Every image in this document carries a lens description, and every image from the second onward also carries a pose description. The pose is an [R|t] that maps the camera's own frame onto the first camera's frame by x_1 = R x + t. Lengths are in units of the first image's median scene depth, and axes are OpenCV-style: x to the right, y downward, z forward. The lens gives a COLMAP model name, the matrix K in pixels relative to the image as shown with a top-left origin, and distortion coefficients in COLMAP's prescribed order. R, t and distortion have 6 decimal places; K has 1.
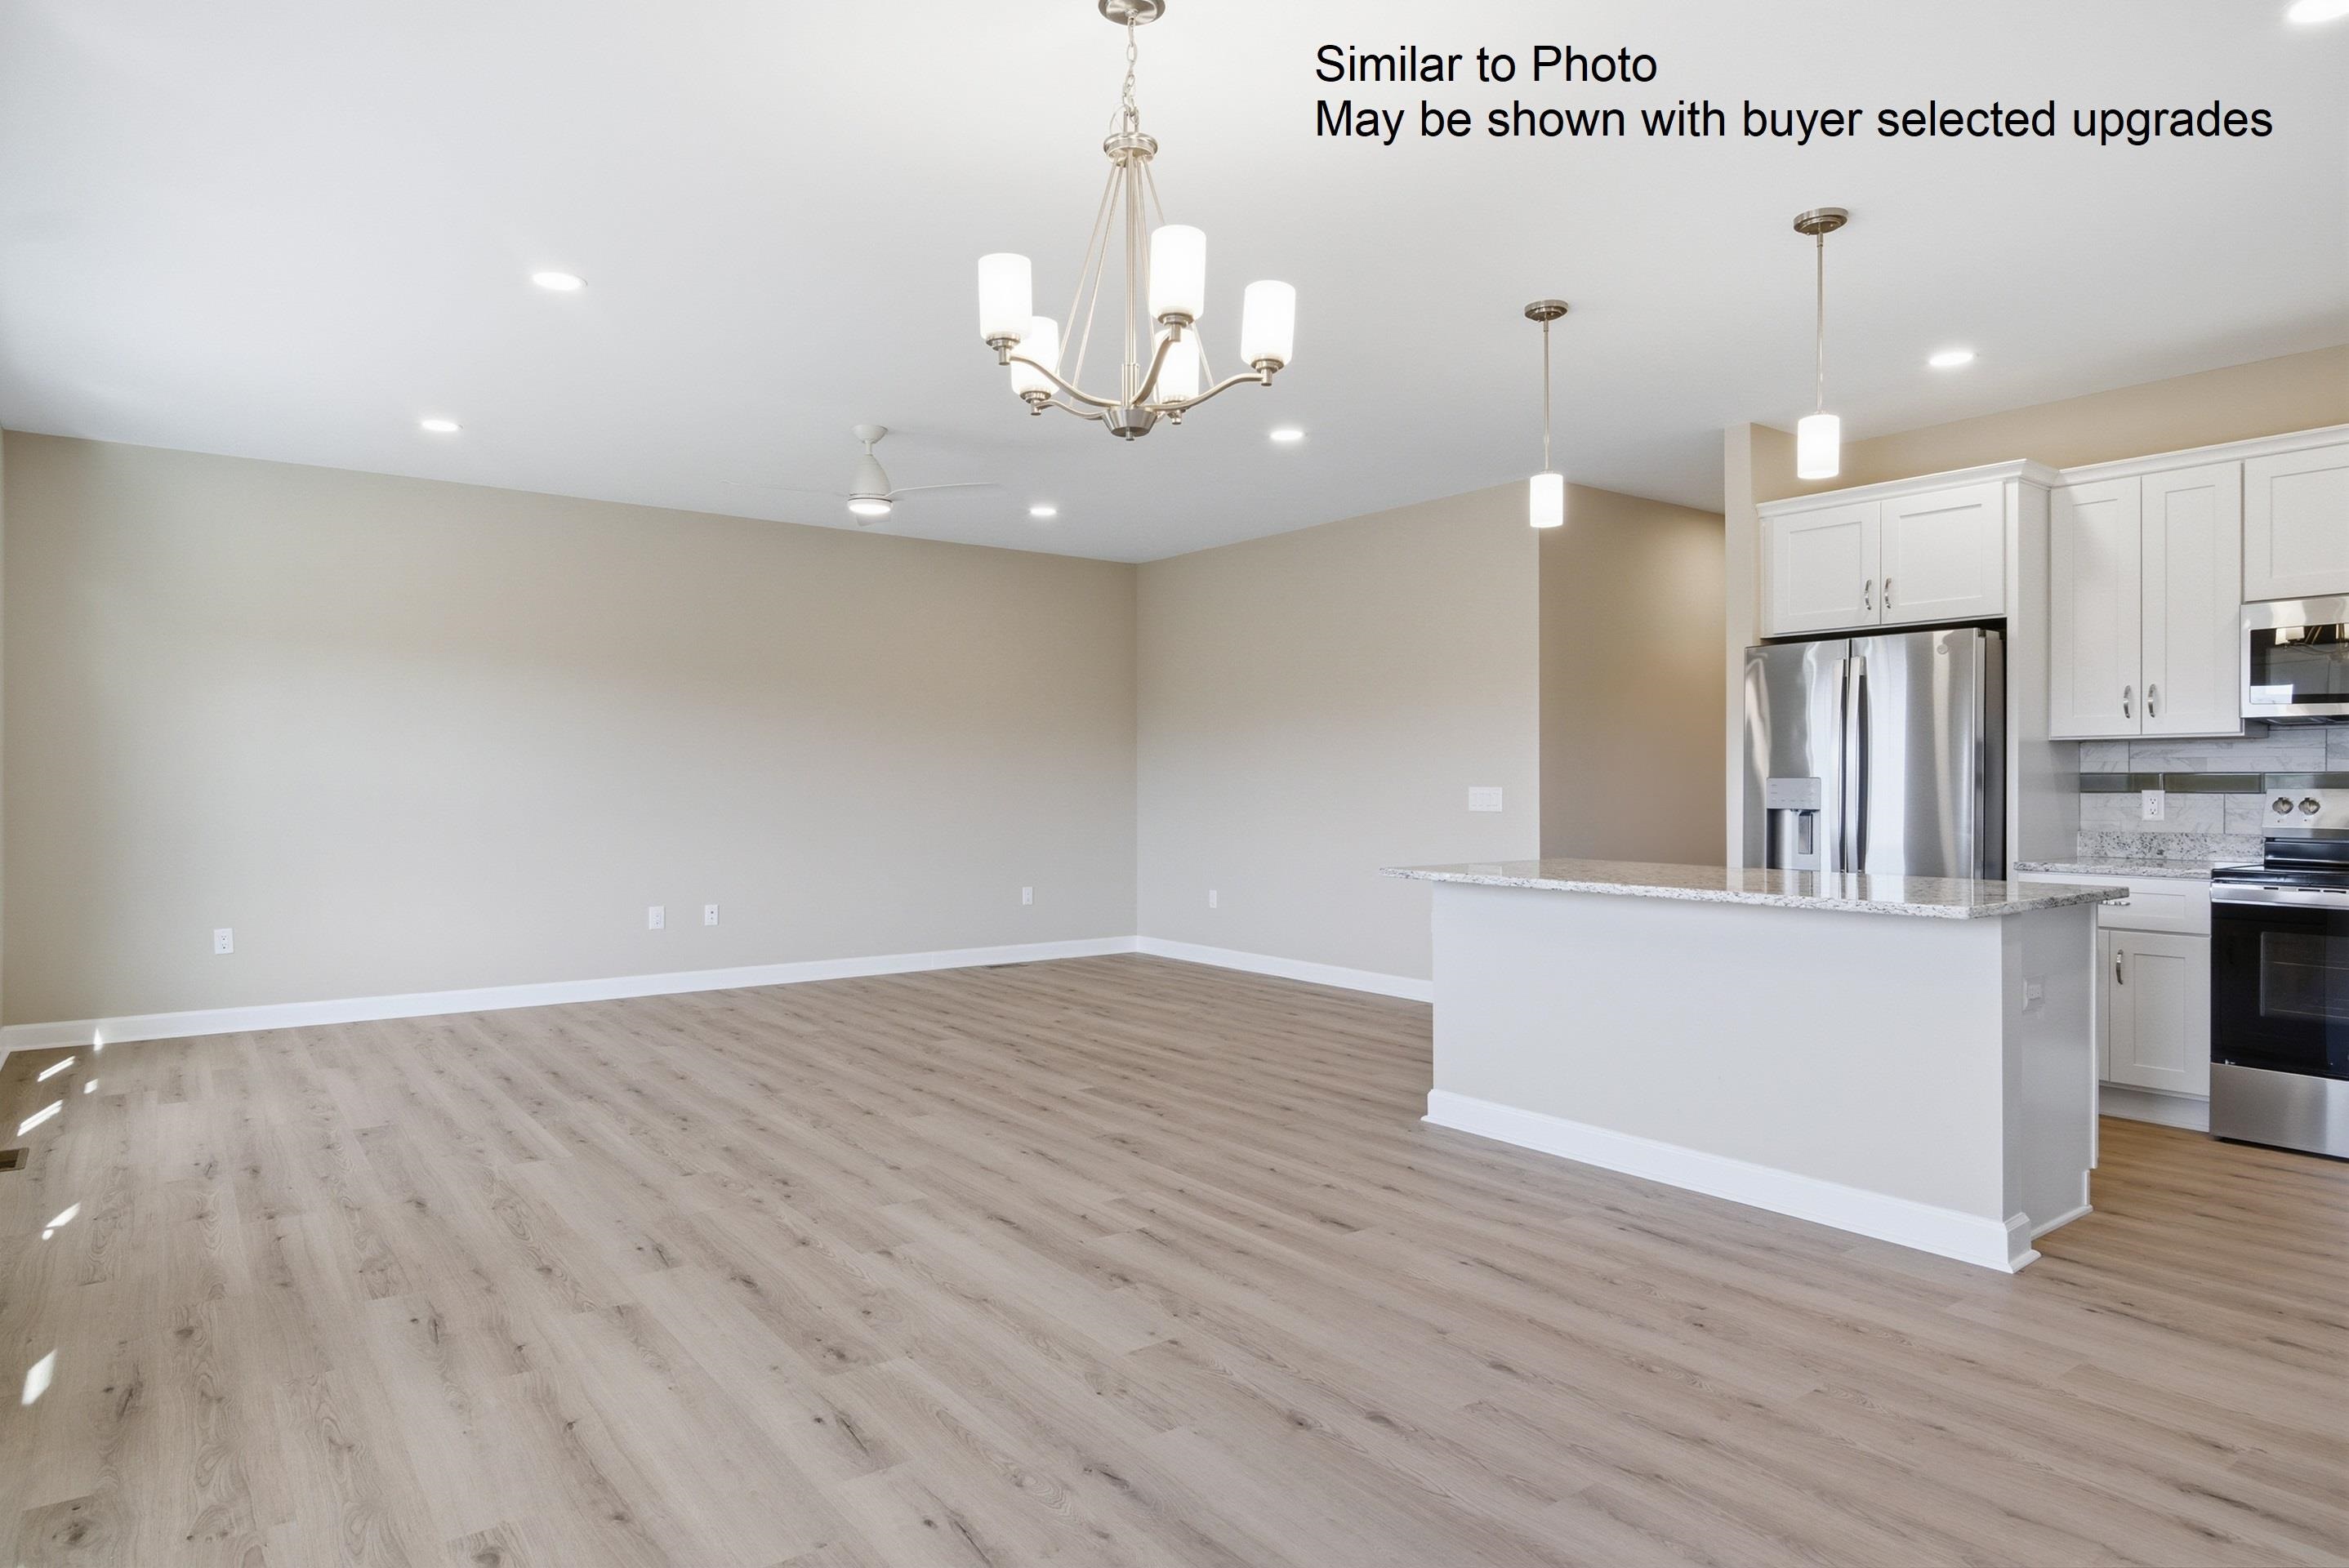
lens RADIAL K [[1366.5, 0, 1151.9], [0, 1366.5, 779.8], [0, 0, 1]] dist [-0.002182, -0.002204]
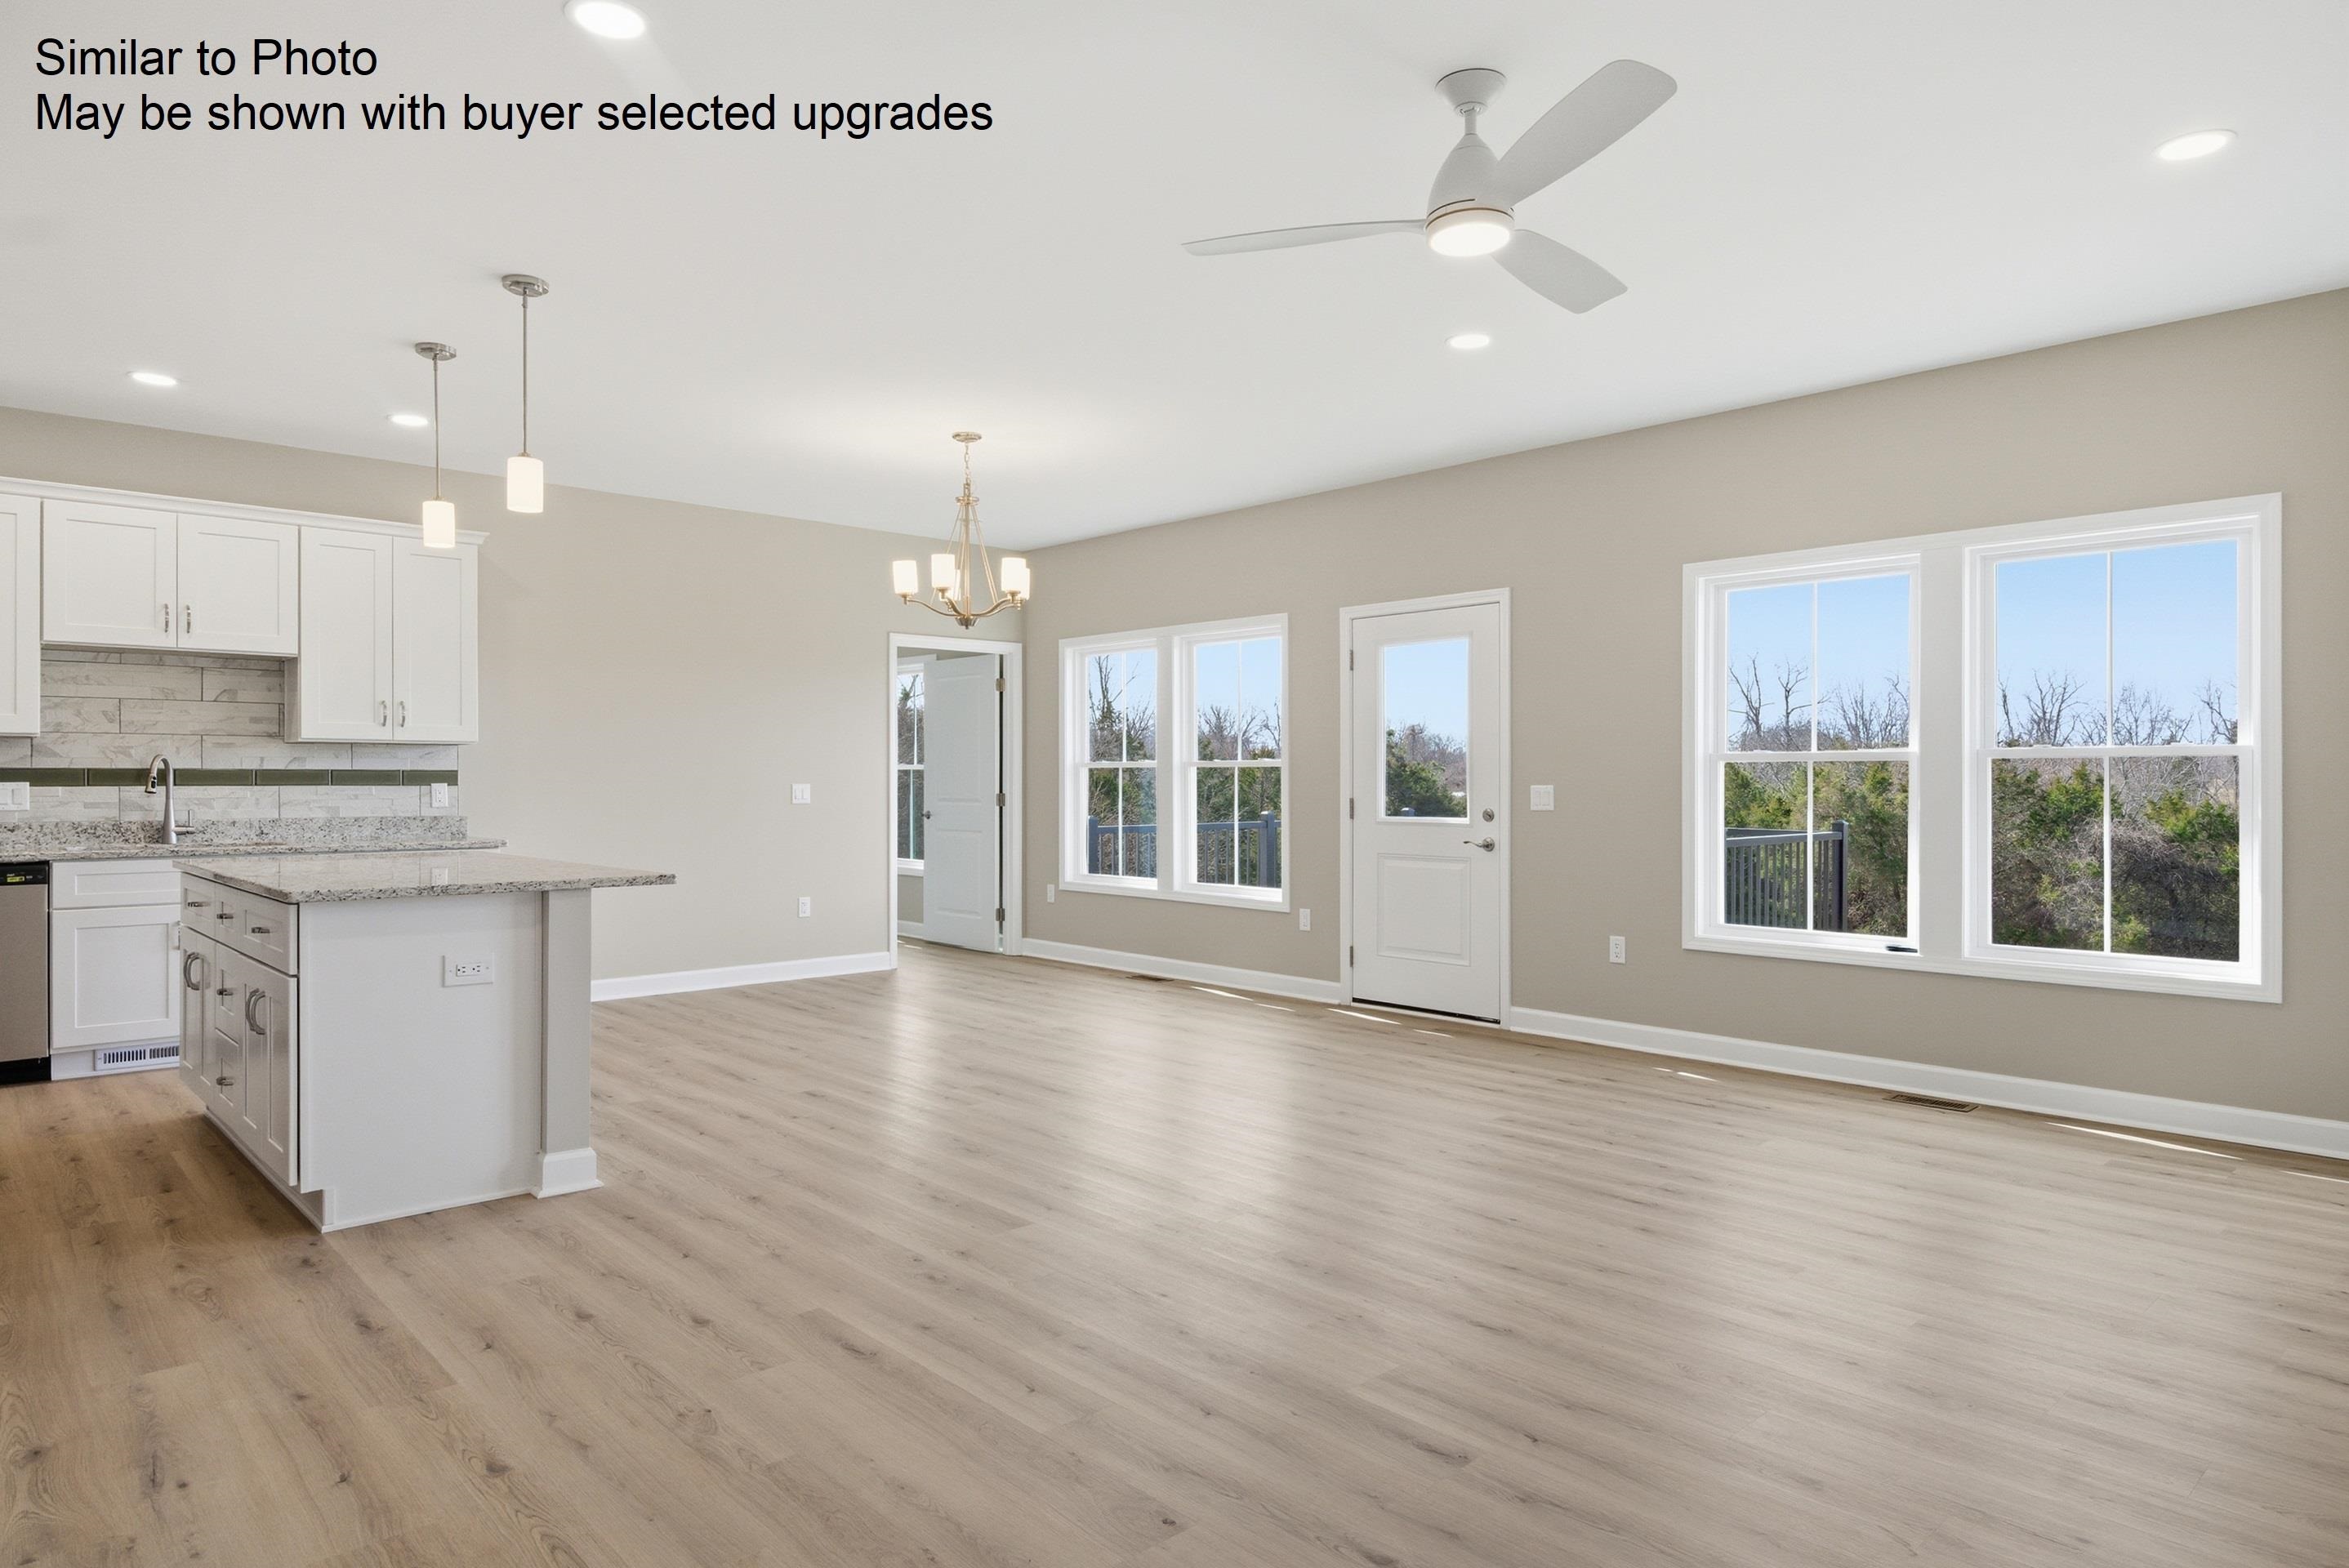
lens RADIAL K [[1366.5, 0, 1151.9], [0, 1366.5, 779.8], [0, 0, 1]] dist [-0.002182, -0.002204]
pose [[-0.994020, -0.002152, -0.109179, -0.041527], [-0.001621, 0.999986, -0.004955, 0.007061], [0.109189, -0.004749, -0.994010, 1.876675]]
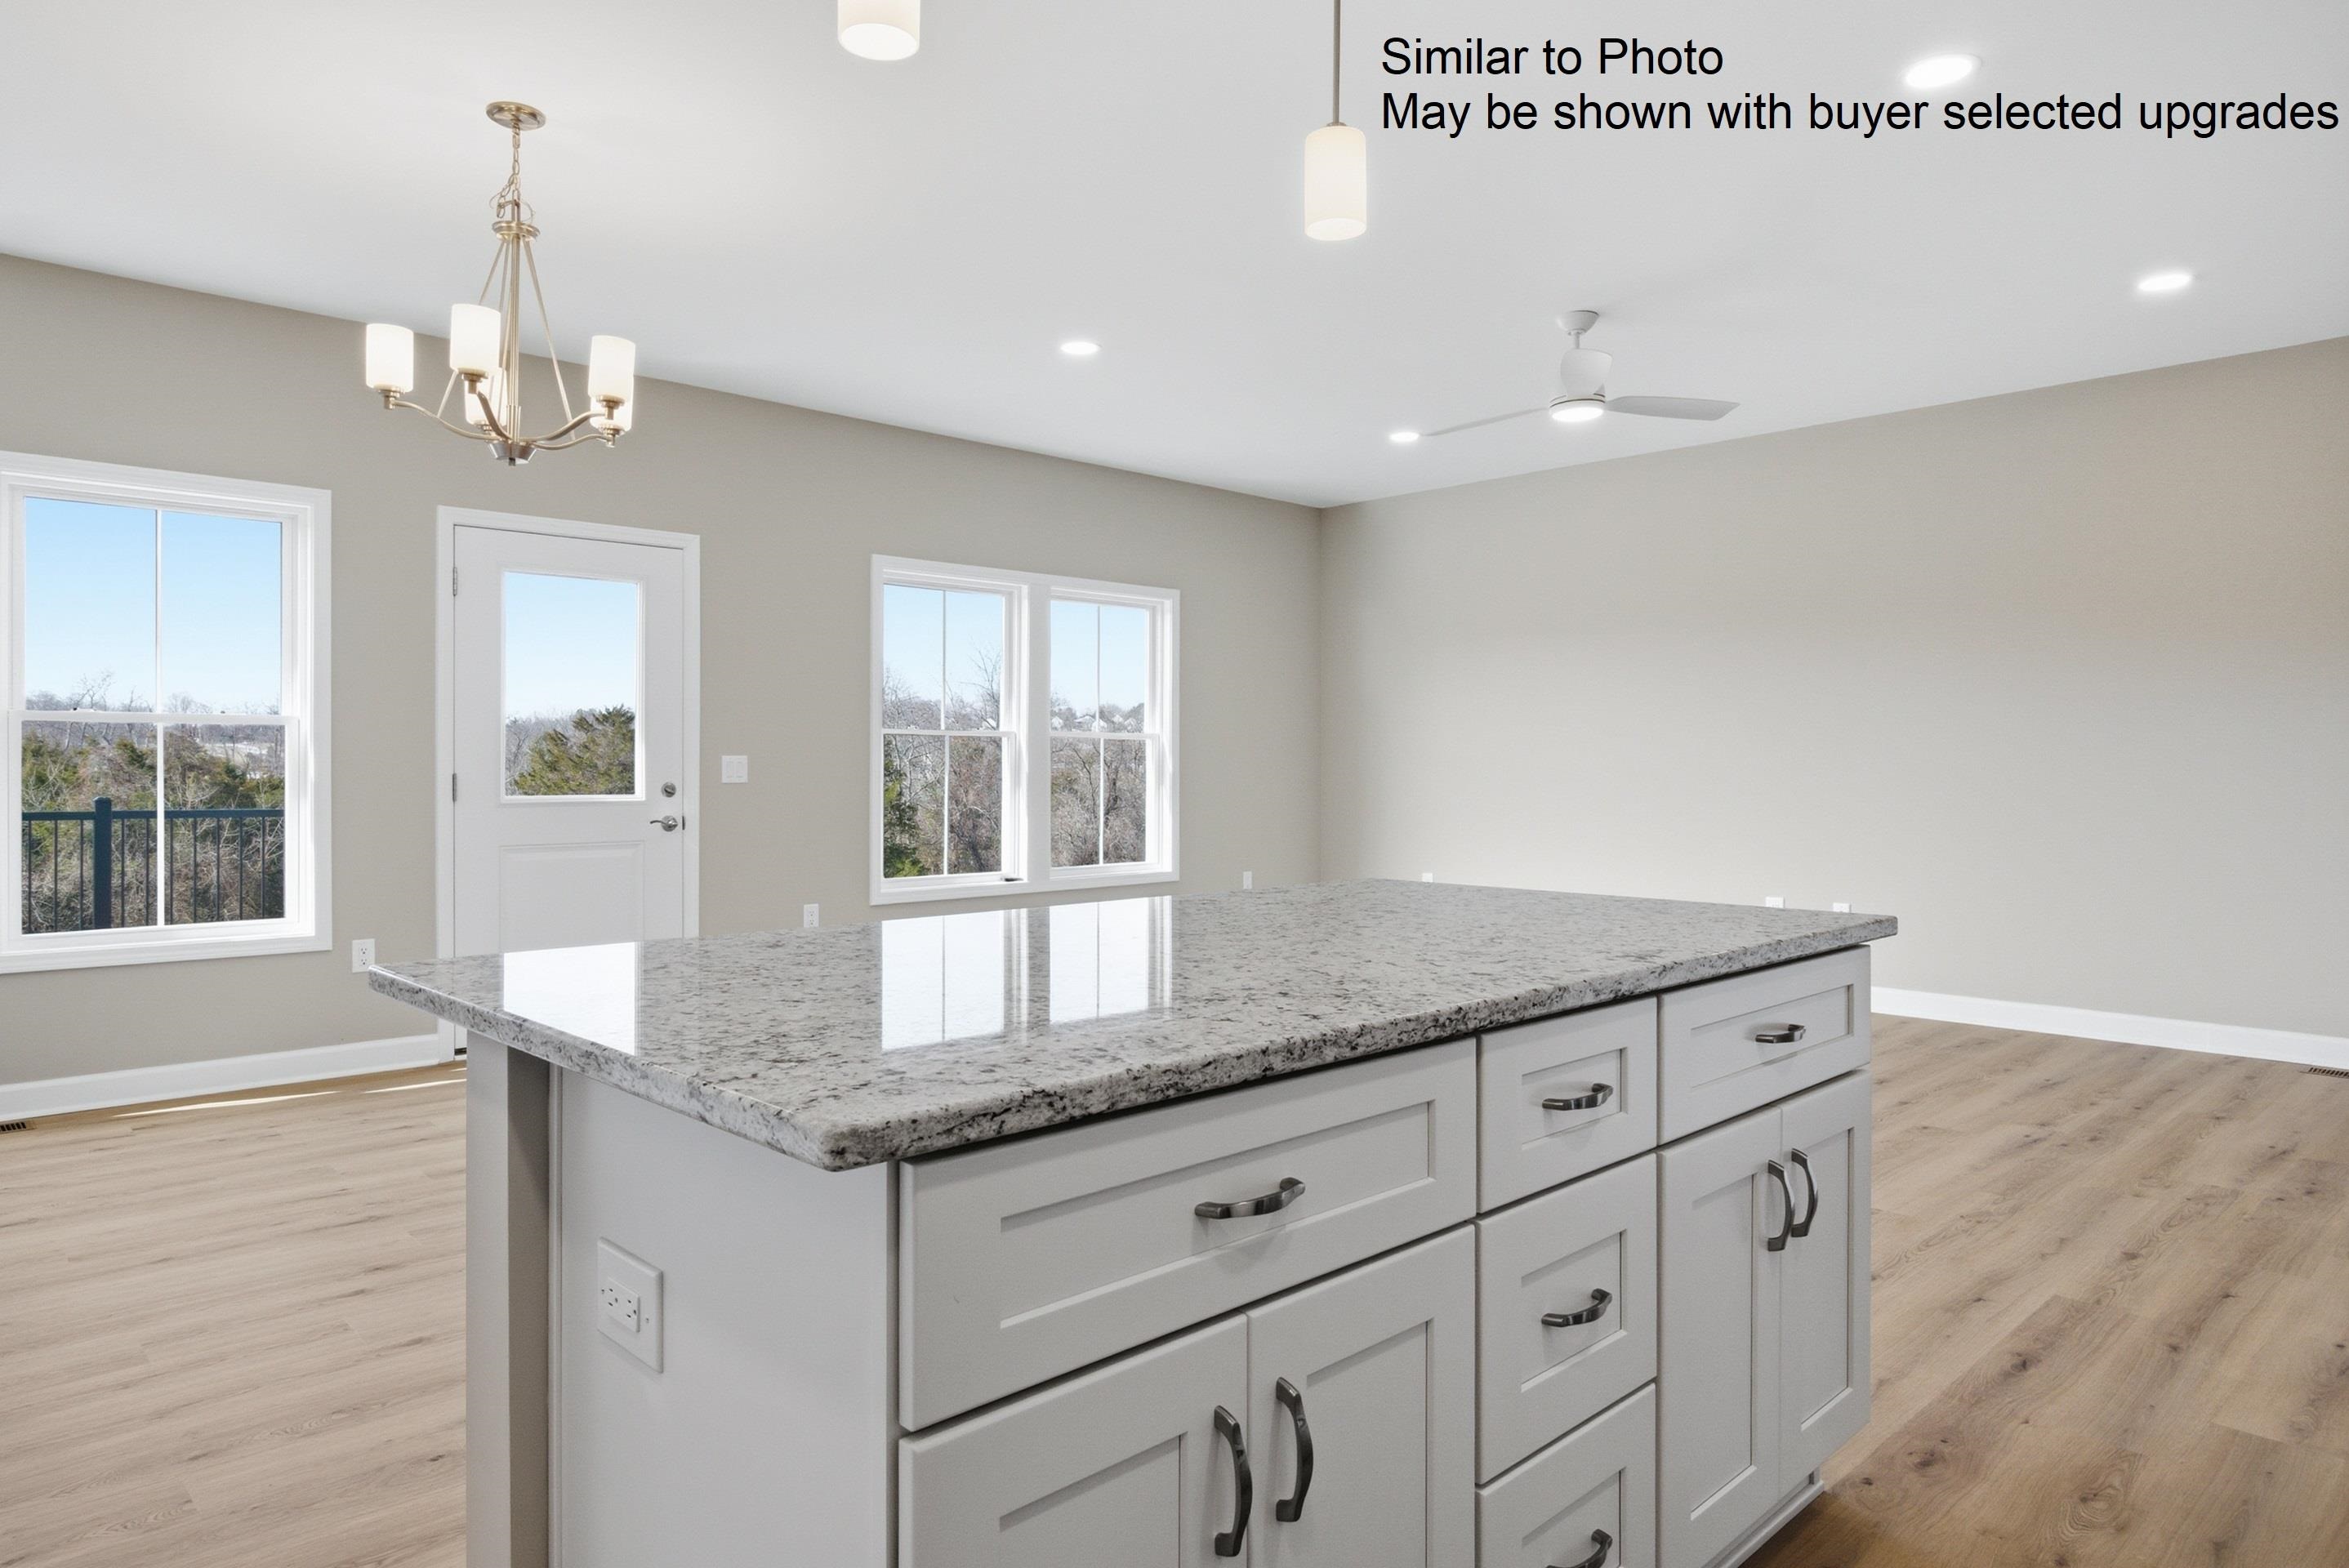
lens RADIAL K [[1408.9, 0, 1151.1], [0, 1408.9, 774.5], [0, 0, 1]] dist [0.000081, 0.002188]
pose [[0.118533, 0.007629, -0.992921, 0.757915], [0.001338, 0.999968, 0.007843, 0.012515], [0.992949, -0.002259, 0.118520, 0.812545]]
